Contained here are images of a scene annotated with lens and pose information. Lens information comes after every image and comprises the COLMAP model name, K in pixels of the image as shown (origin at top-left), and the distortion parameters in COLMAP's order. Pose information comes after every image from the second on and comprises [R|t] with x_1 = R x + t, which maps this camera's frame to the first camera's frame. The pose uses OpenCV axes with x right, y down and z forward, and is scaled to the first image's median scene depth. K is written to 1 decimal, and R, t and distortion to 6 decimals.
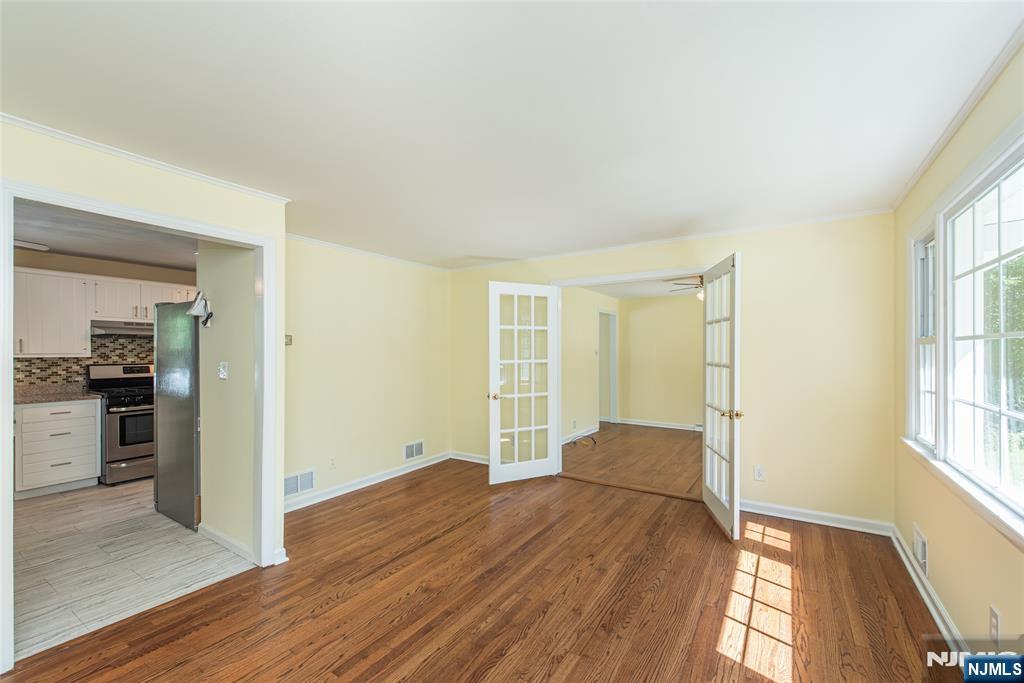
lens RADIAL K [[412.2, 0, 521.6], [0, 412.2, 352.0], [0, 0, 1]] dist [0.012108, -0.000661]
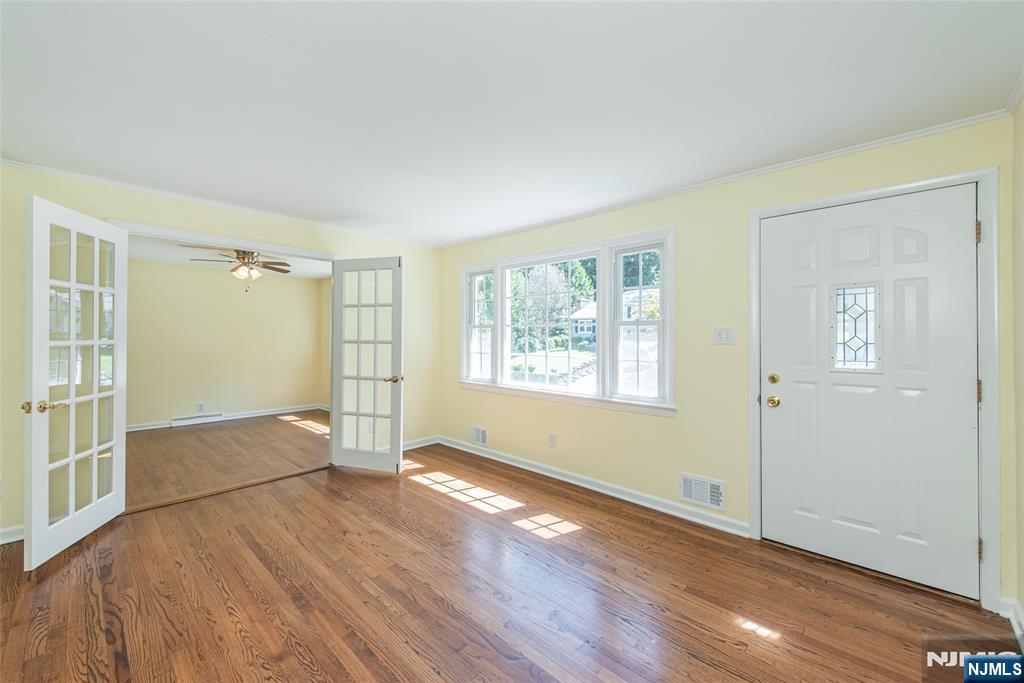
lens RADIAL K [[412.2, 0, 520.7], [0, 412.2, 334.7], [0, 0, 1]] dist [0.012108, -0.000661]
pose [[0.188514, 0.005237, 0.982057, -0.693527], [-0.001549, 0.999986, -0.005036, 0.018551], [-0.982069, -0.000572, 0.188519, 0.370582]]
